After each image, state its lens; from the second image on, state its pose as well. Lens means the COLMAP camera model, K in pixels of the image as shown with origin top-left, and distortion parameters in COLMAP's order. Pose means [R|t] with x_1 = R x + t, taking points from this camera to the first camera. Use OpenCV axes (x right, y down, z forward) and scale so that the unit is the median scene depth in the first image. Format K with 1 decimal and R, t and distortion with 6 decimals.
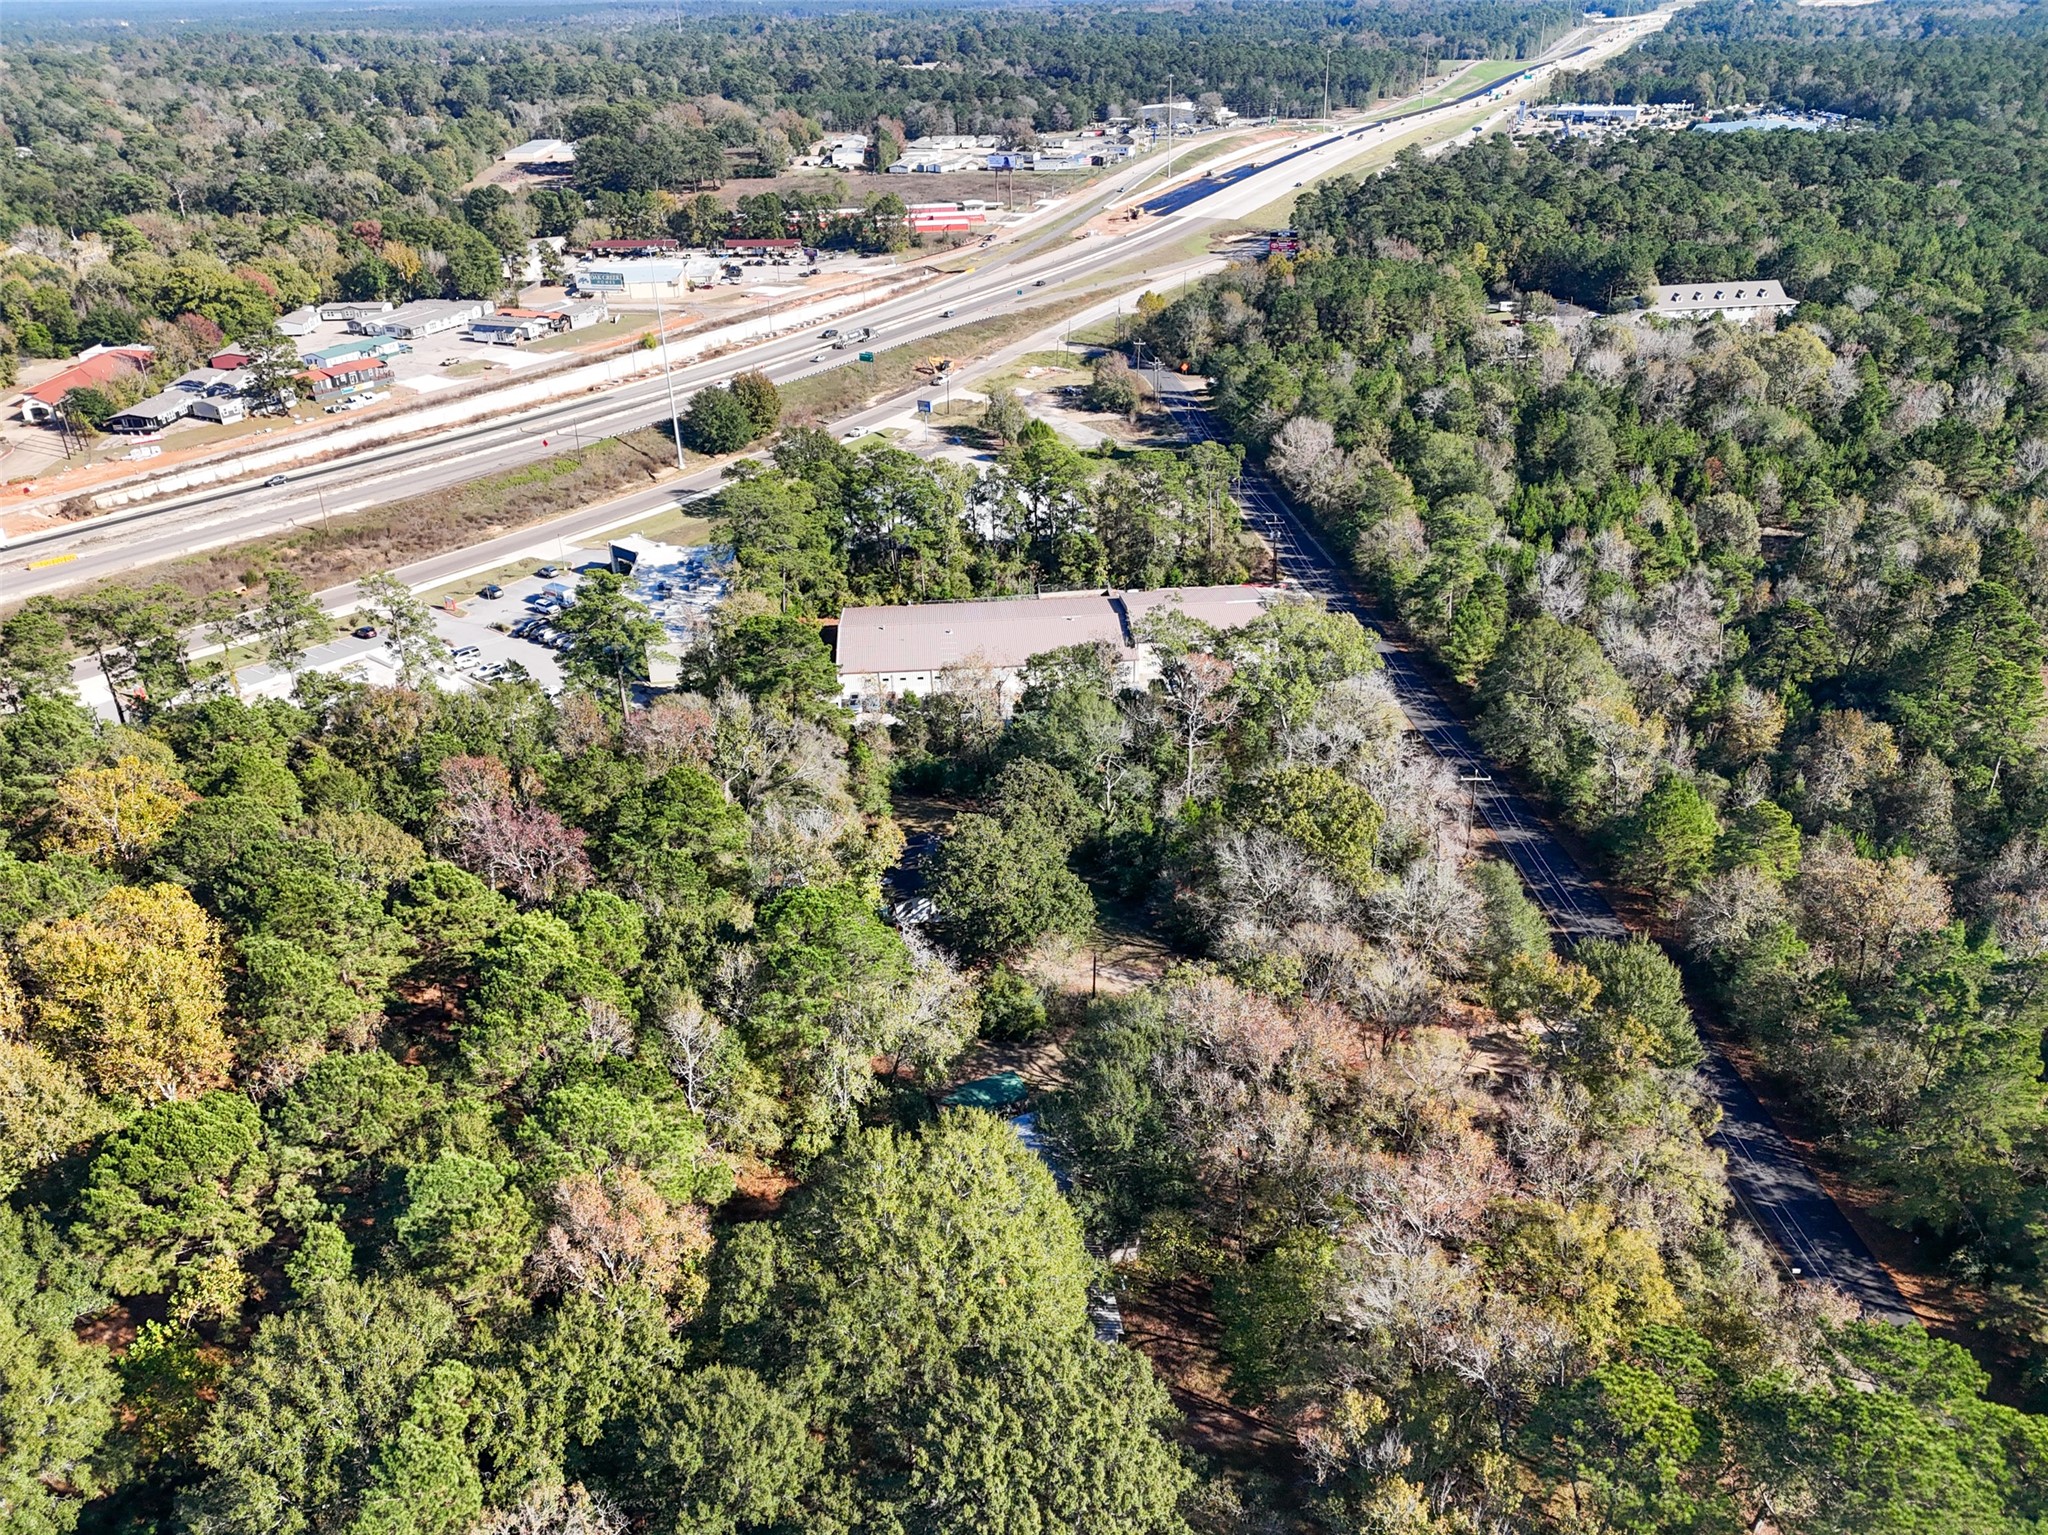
lens RADIAL K [[1489.6, 0, 1028.4], [0, 1489.6, 772.5], [0, 0, 1]] dist [0.074907, -0.064308]
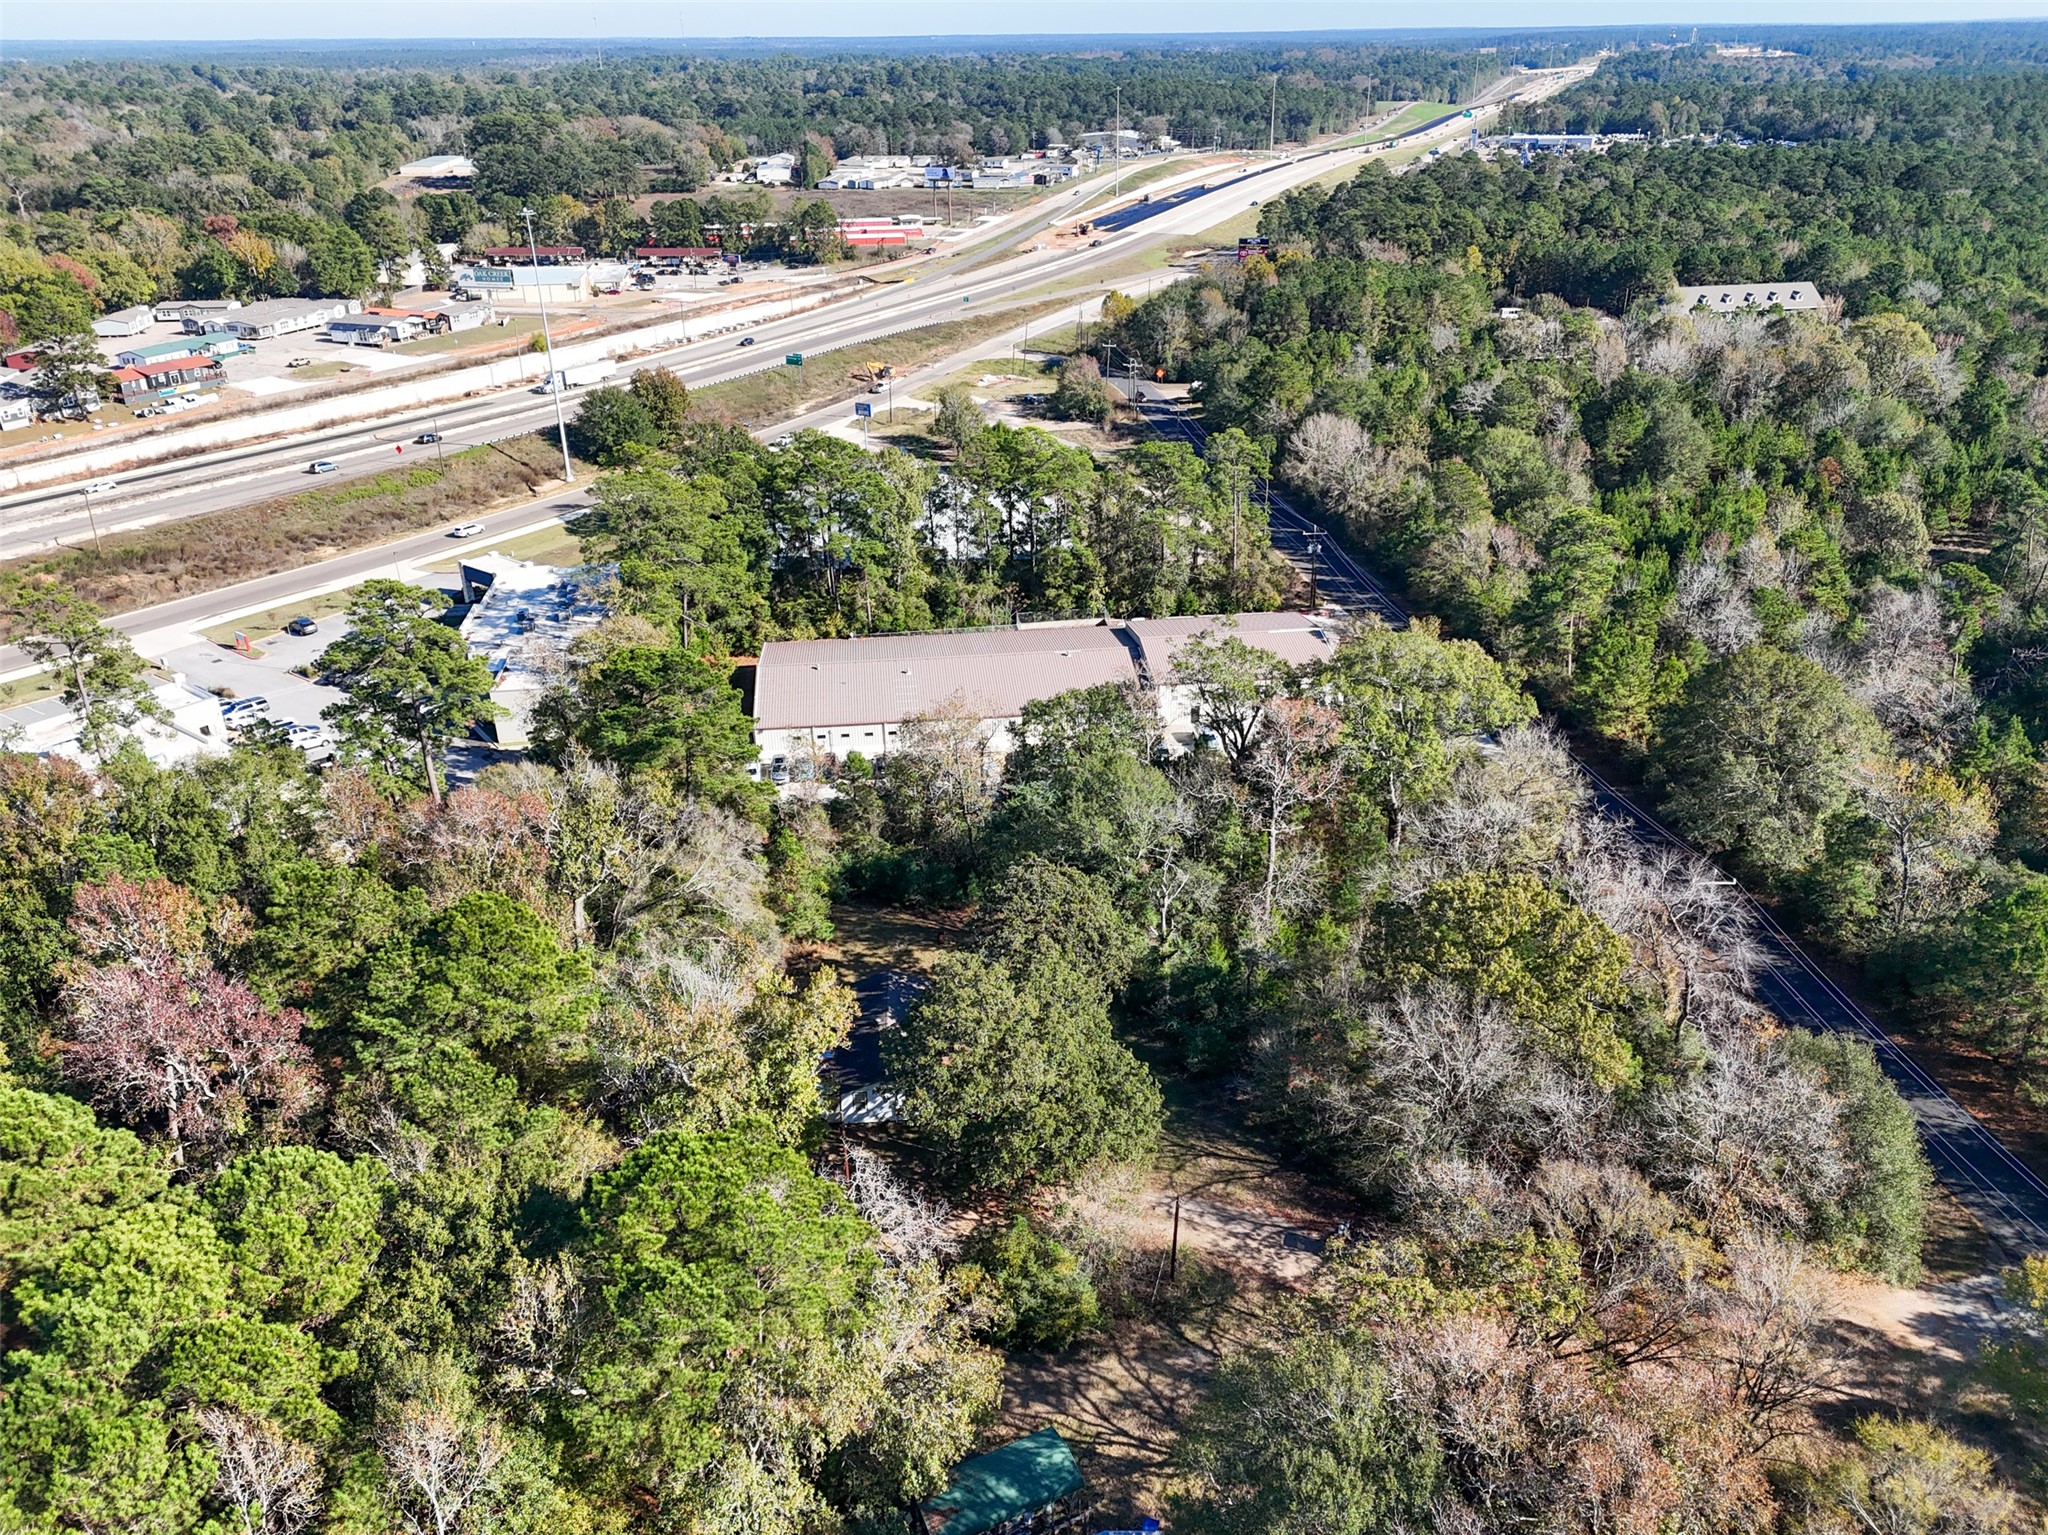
lens RADIAL K [[1489.6, 0, 1023.9], [0, 1489.6, 772.6], [0, 0, 1]] dist [0.074907, -0.064308]
pose [[0.999079, -0.009652, 0.041814, -0.020334], [0.010977, 0.999441, -0.031584, -0.015444], [-0.041485, 0.032014, 0.998626, 0.196605]]
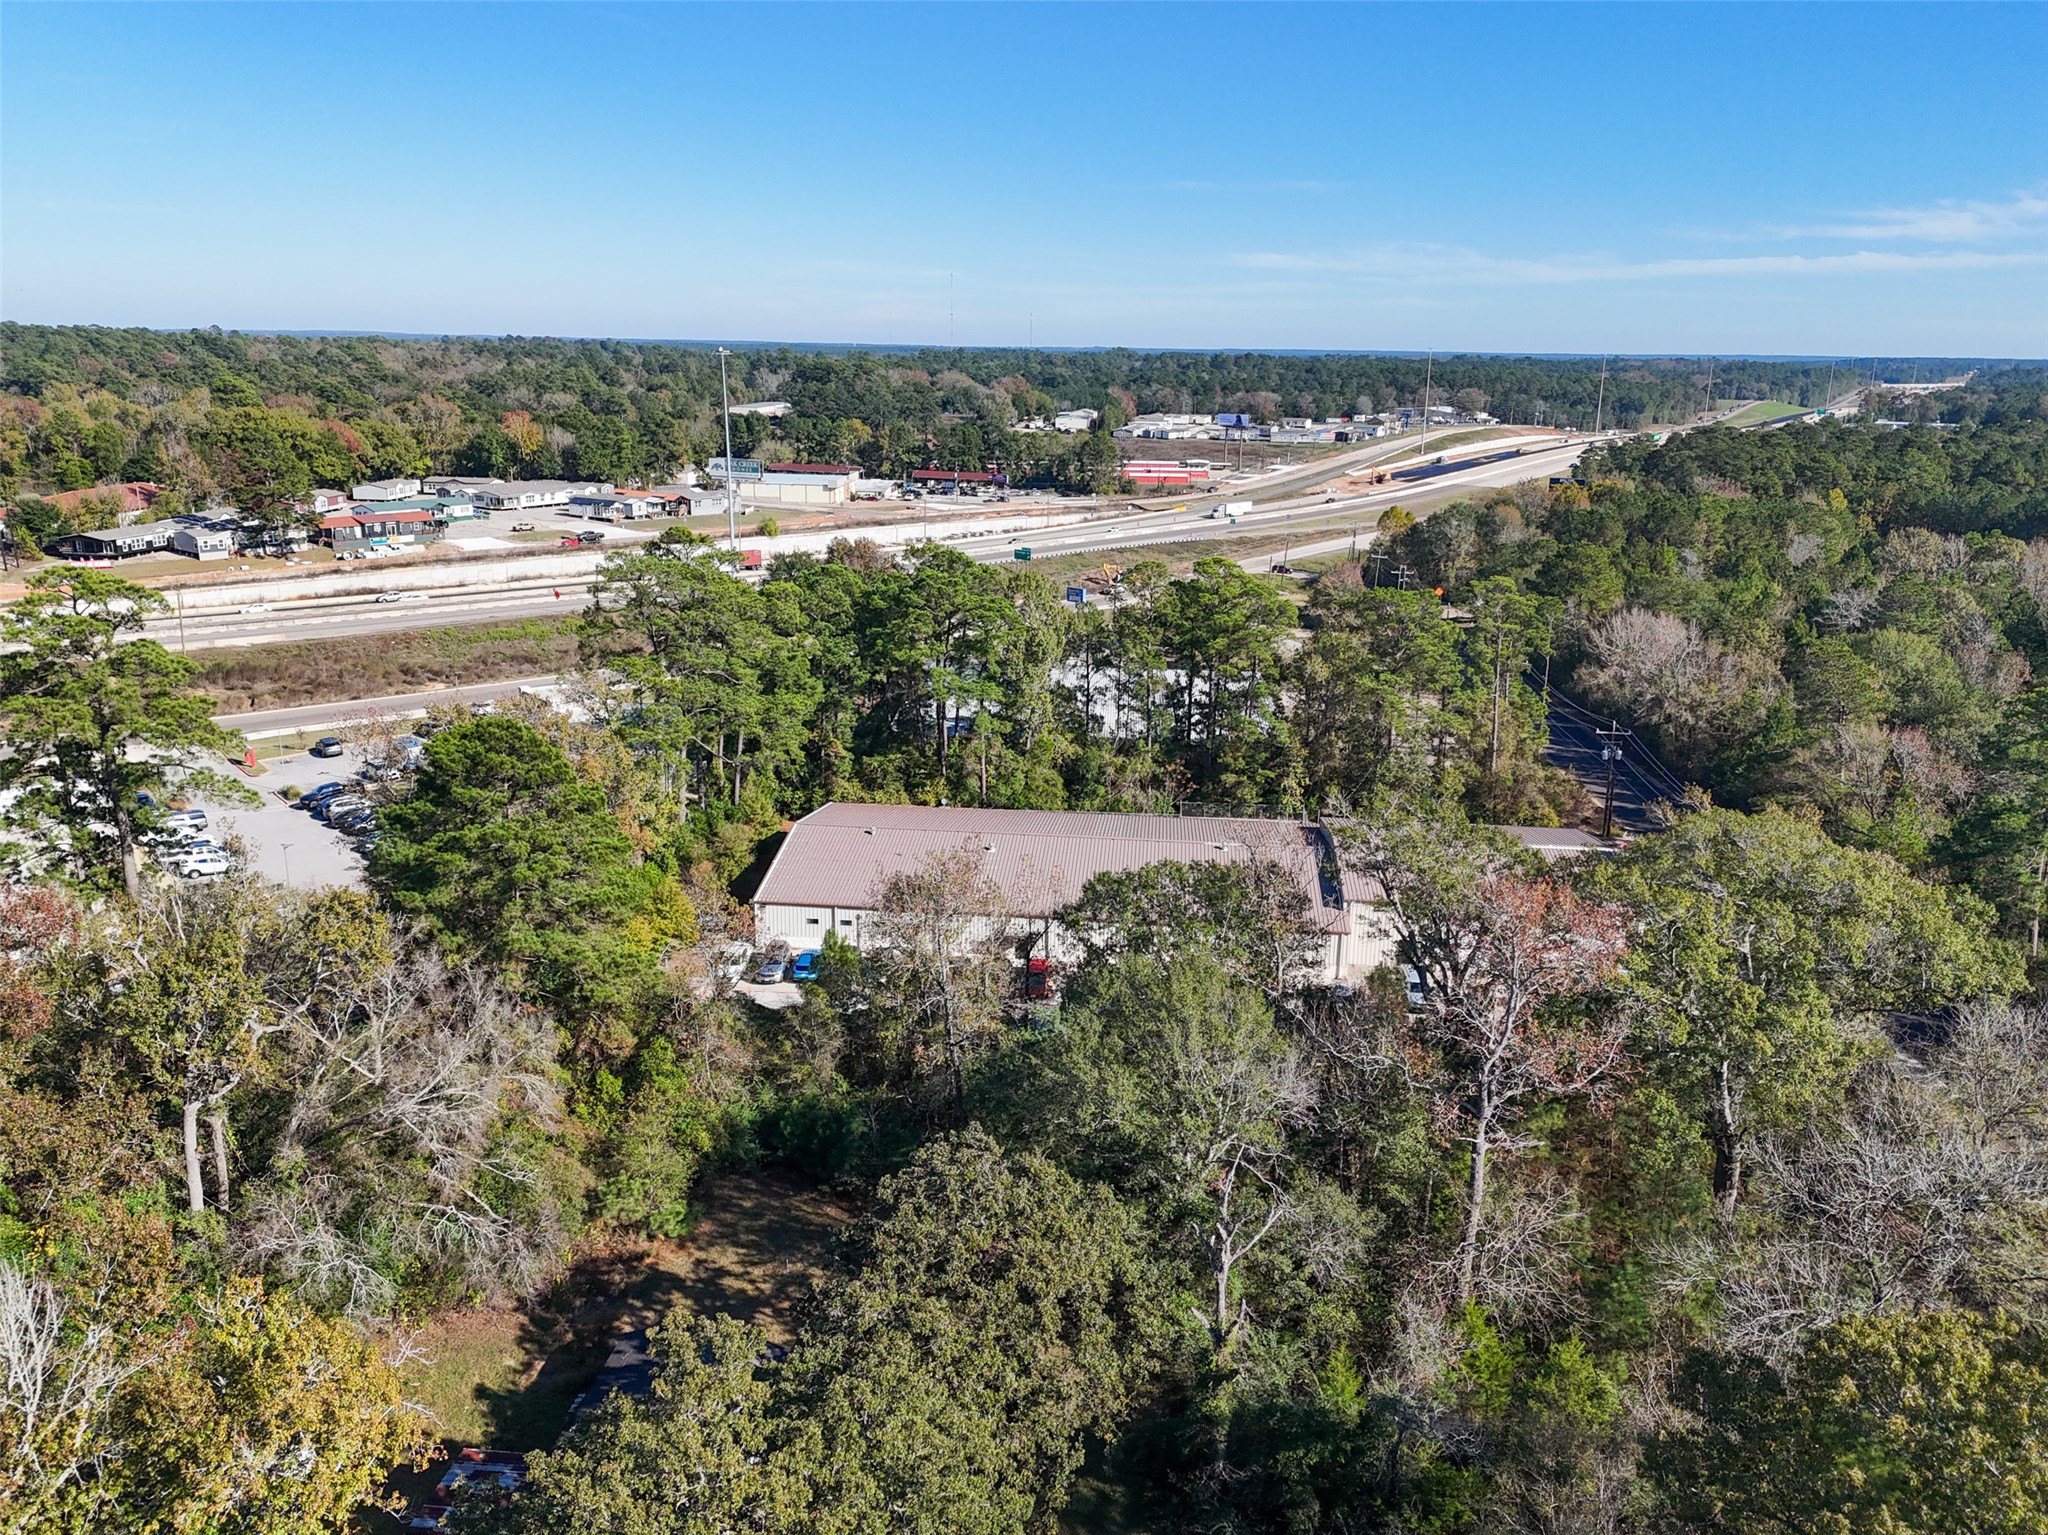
lens RADIAL K [[1489.6, 0, 1023.2], [0, 1489.6, 752.8], [0, 0, 1]] dist [0.074907, -0.064308]
pose [[0.984861, 0.078543, -0.154530, 0.030300], [-0.110703, 0.970974, -0.212024, -0.012836], [0.133391, 0.225921, 0.964970, 0.376937]]
